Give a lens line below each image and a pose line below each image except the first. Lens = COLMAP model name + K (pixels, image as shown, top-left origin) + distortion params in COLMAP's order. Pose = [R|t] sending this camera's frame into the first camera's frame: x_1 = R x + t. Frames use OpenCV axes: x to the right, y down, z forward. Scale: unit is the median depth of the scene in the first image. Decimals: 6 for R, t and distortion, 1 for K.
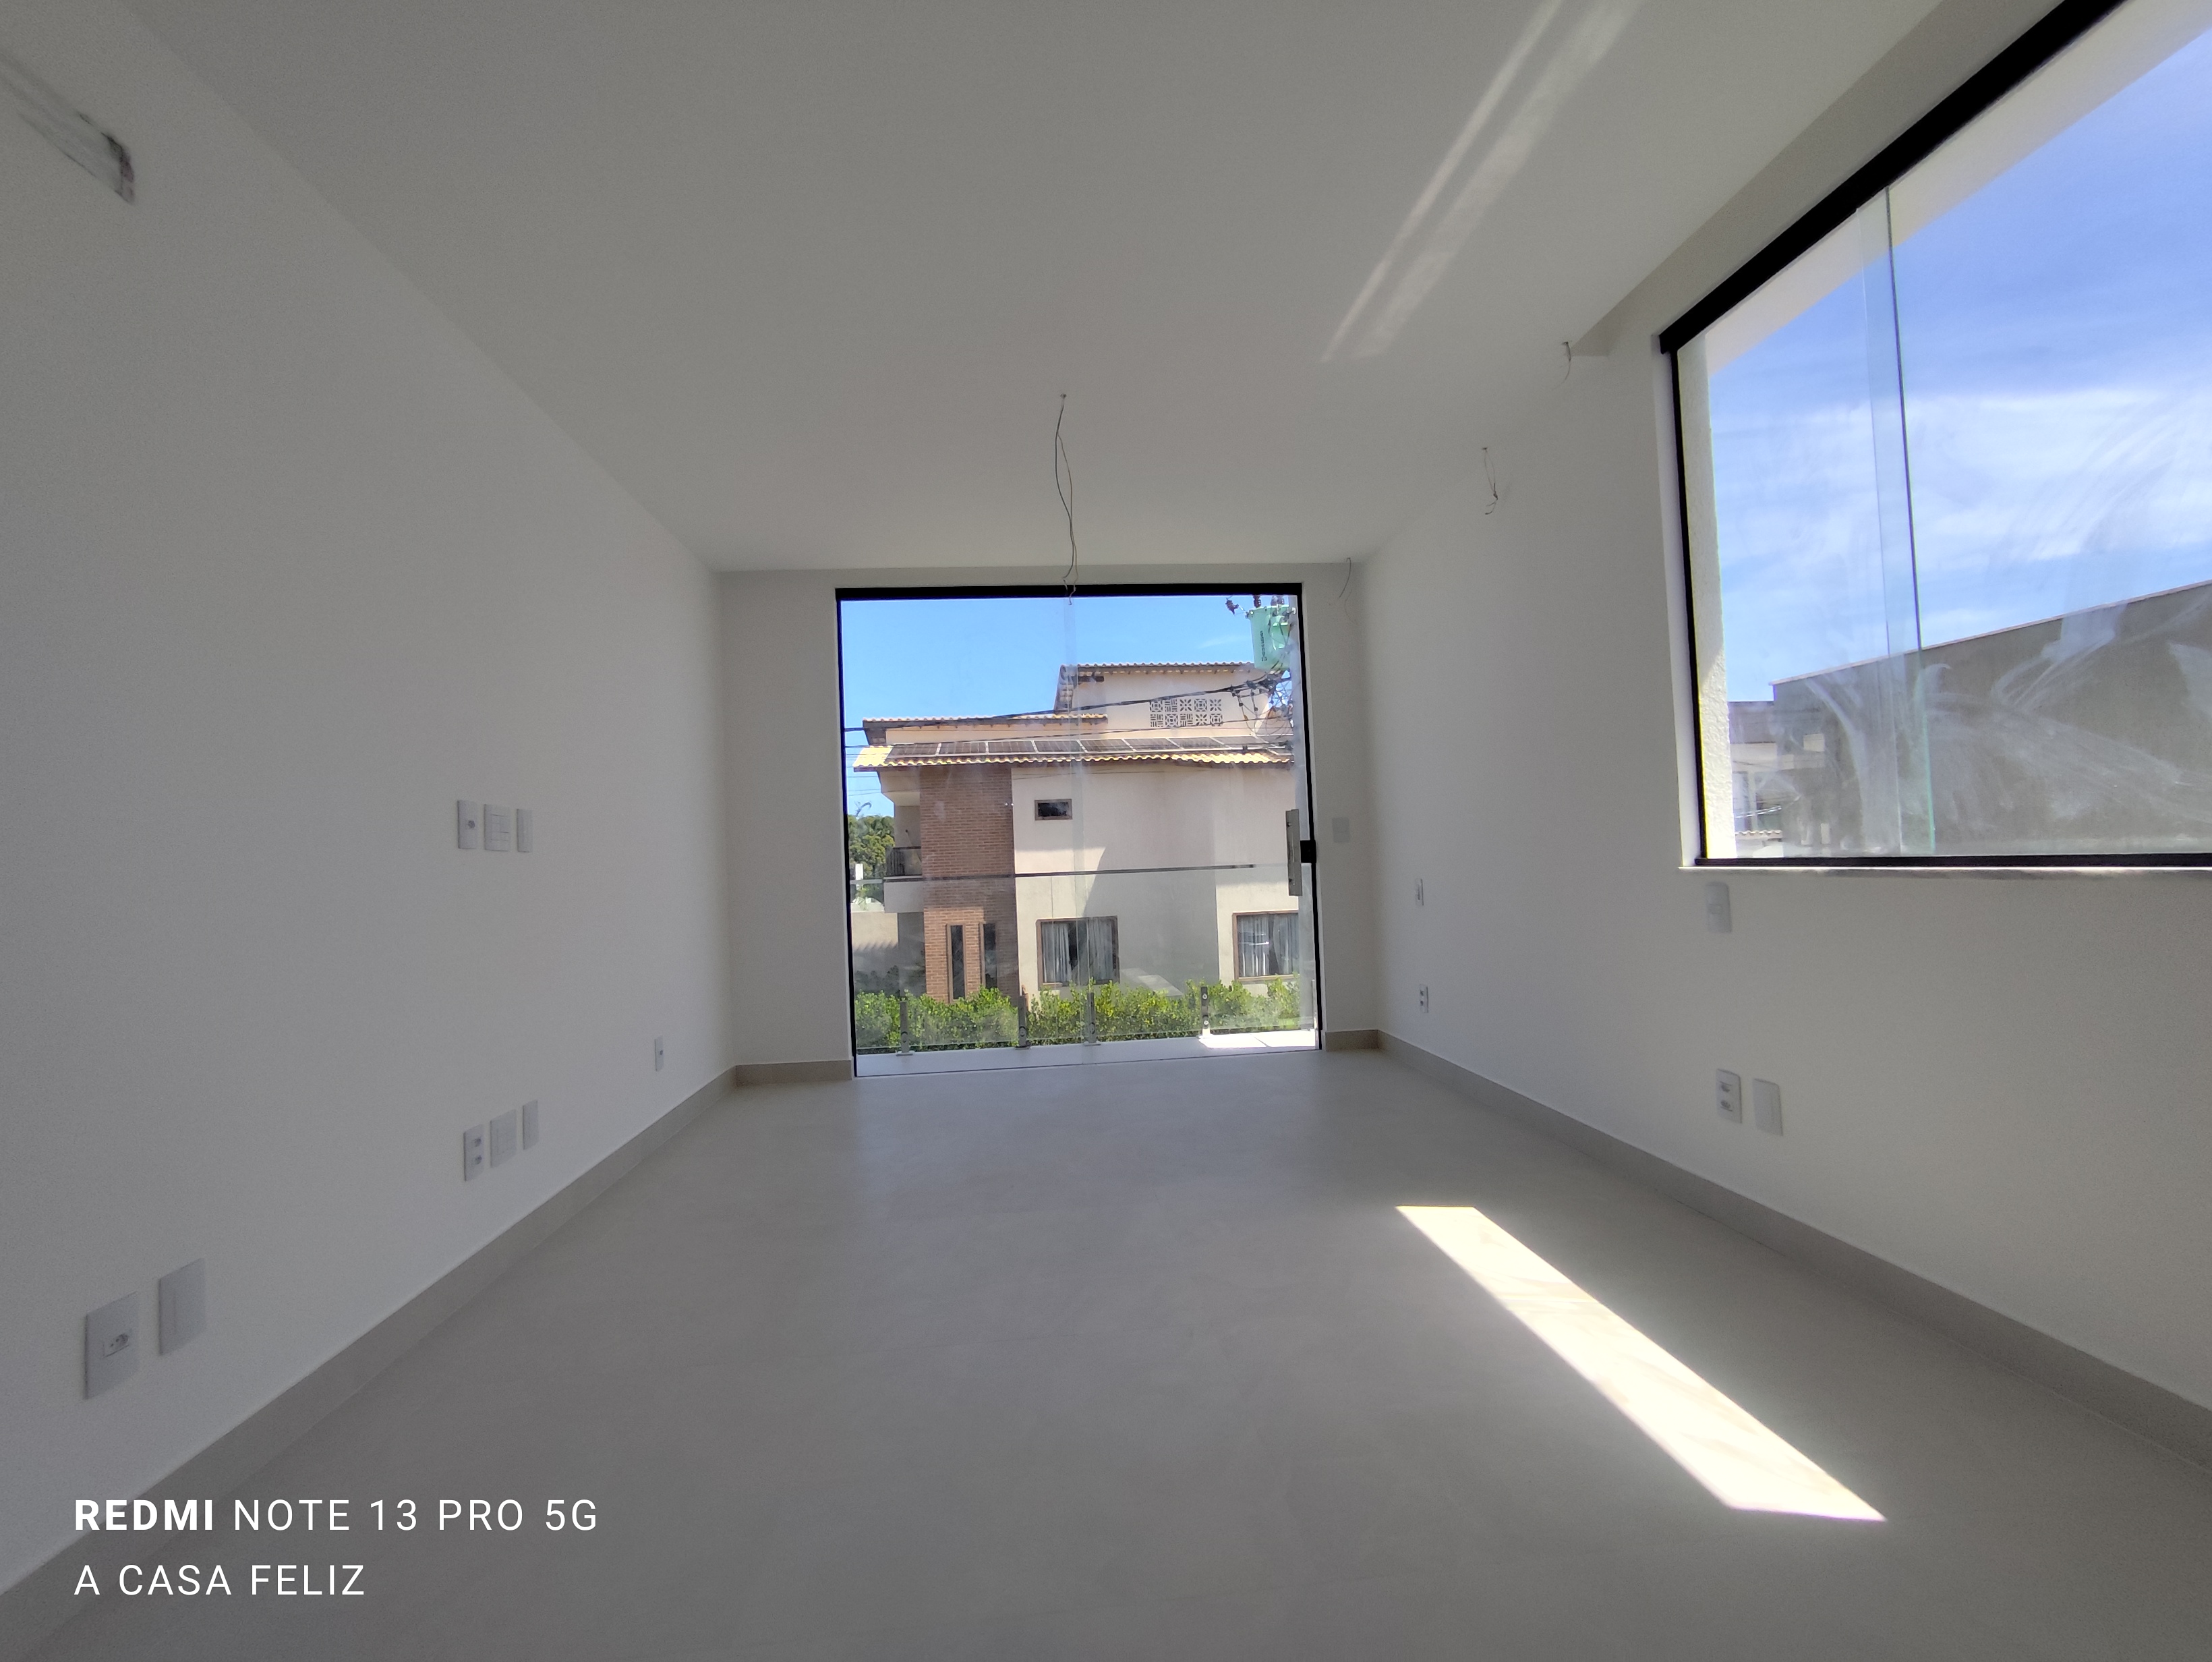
lens RADIAL K [[1017.9, 0, 1093.2], [0, 1017.9, 843.2], [0, 0, 1]] dist [-0.016503, 0.010237]
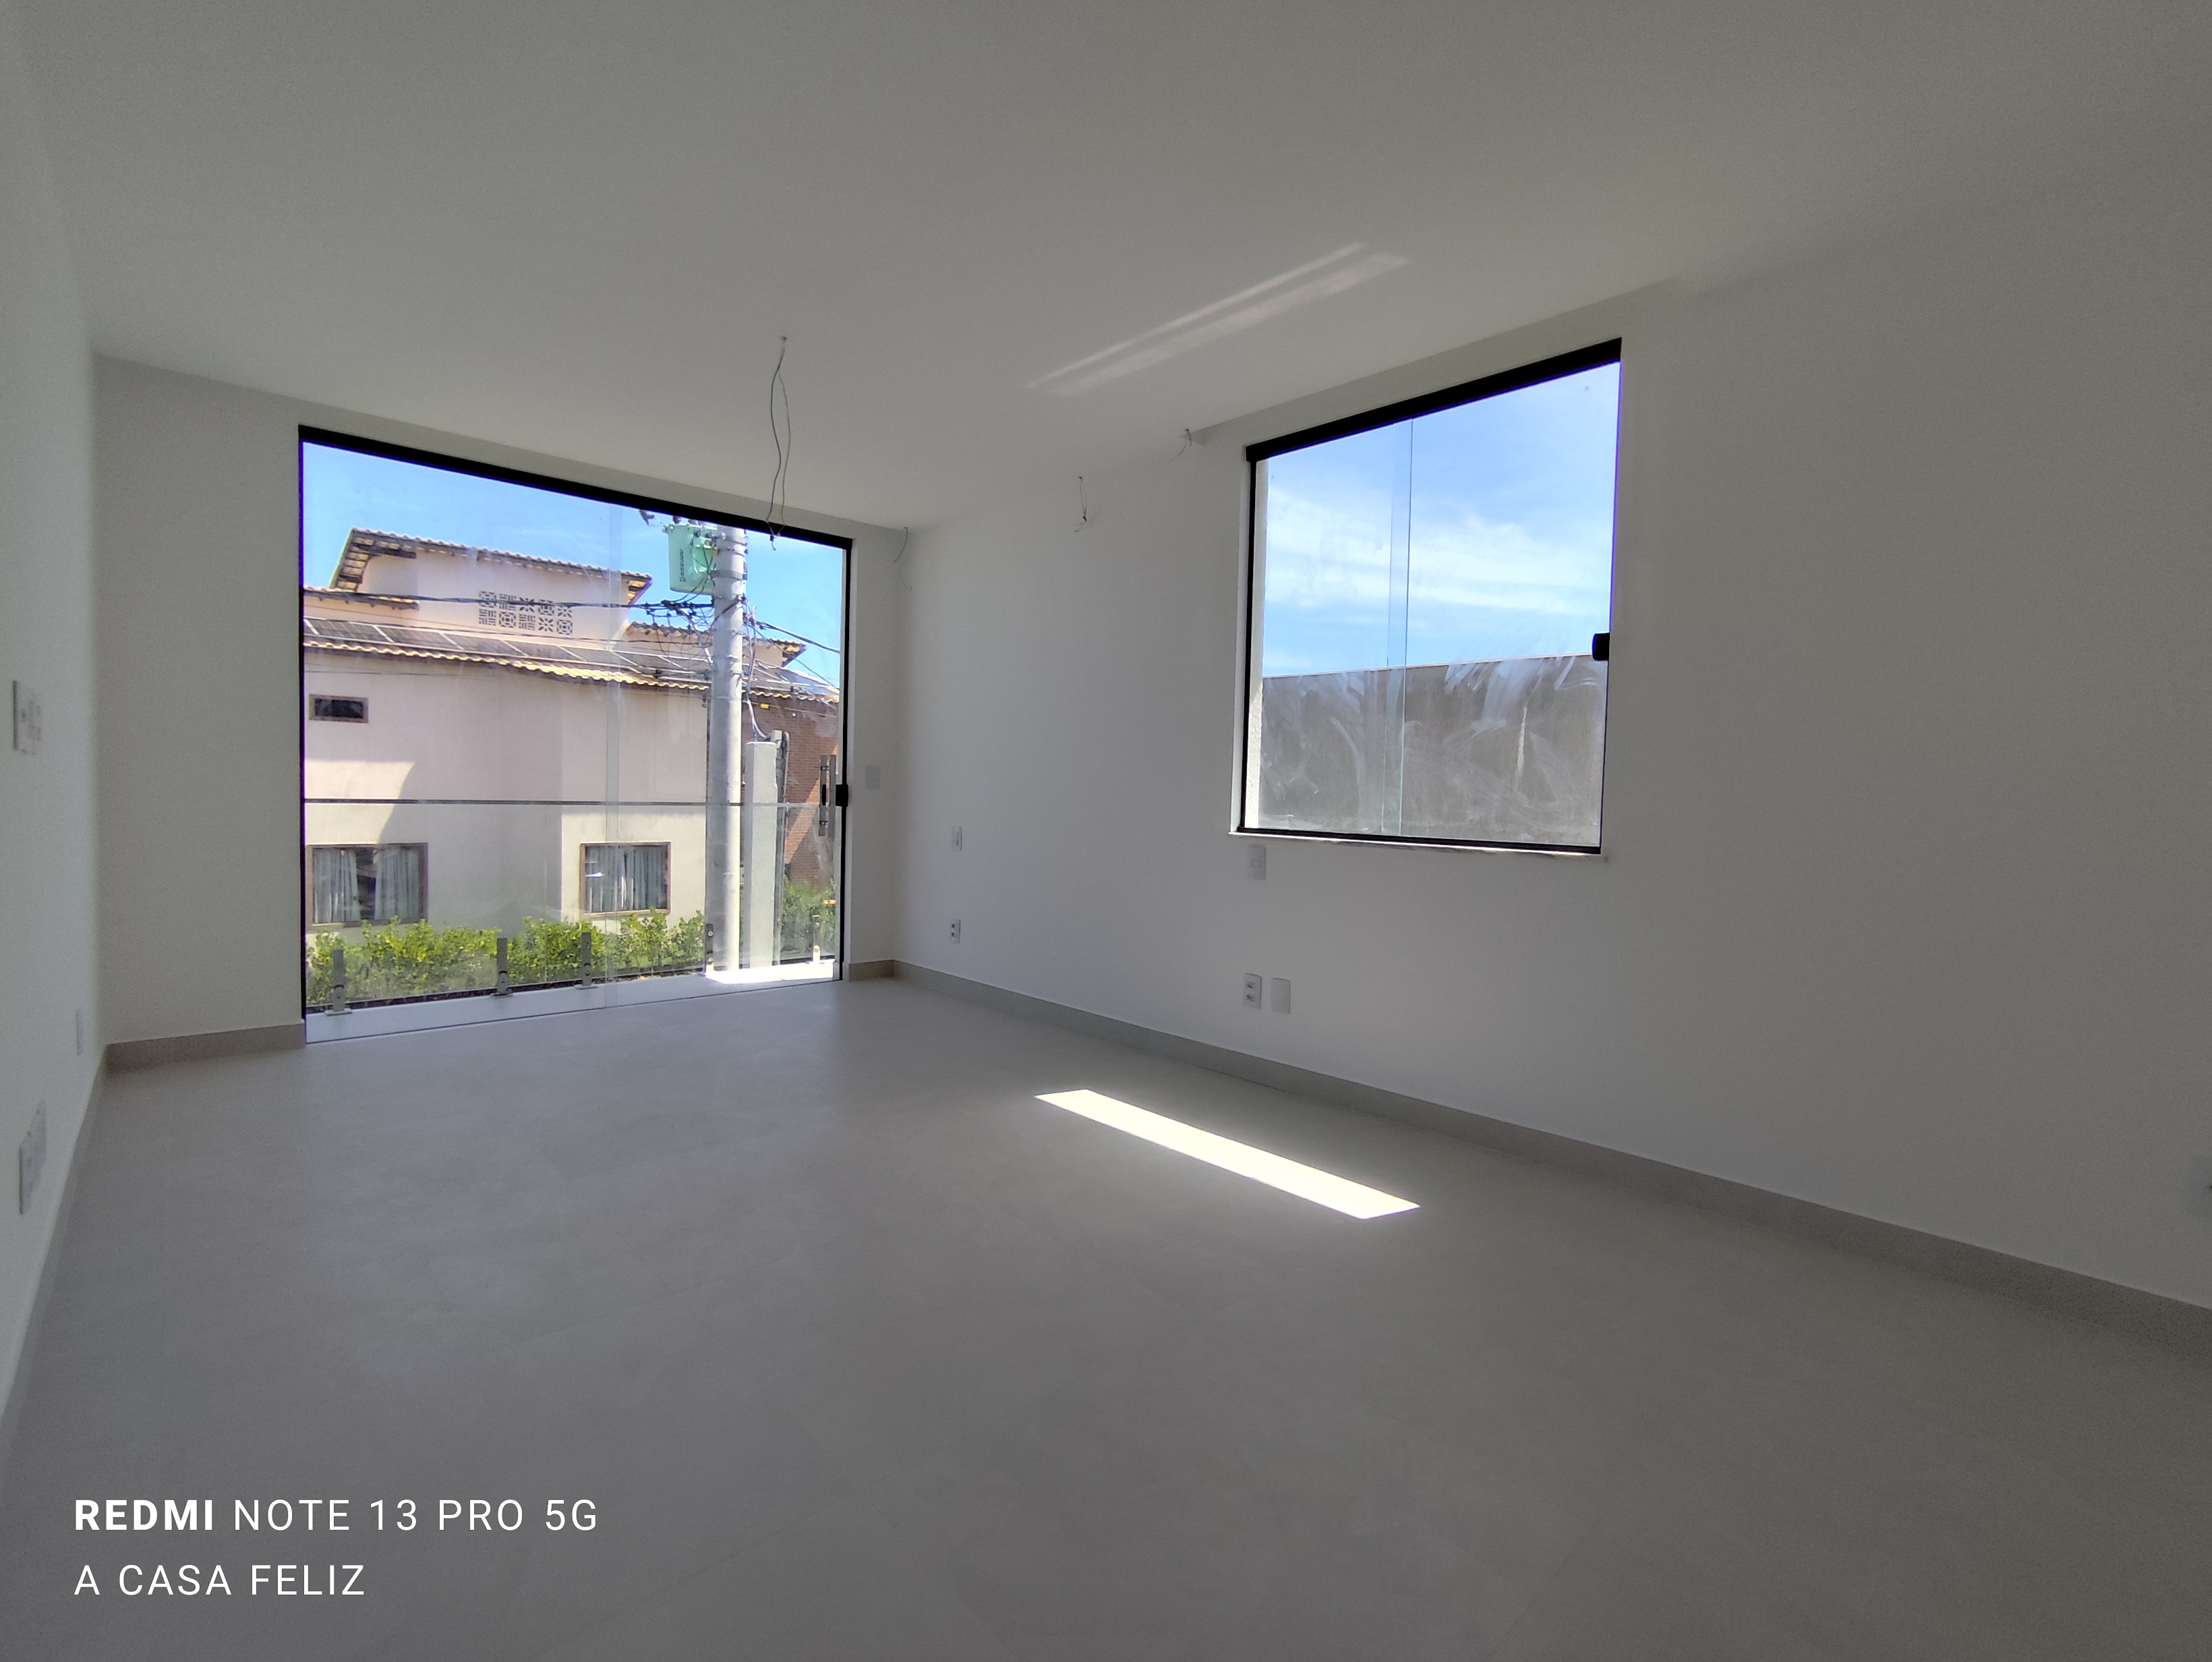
lens RADIAL K [[1017.9, 0, 1099.2], [0, 1017.9, 850.4], [0, 0, 1]] dist [-0.016503, 0.010237]
pose [[0.795774, 0.024398, 0.605103, -0.221392], [-0.067294, 0.996563, 0.048317, -0.004387], [-0.601844, -0.079170, 0.794680, -0.010676]]
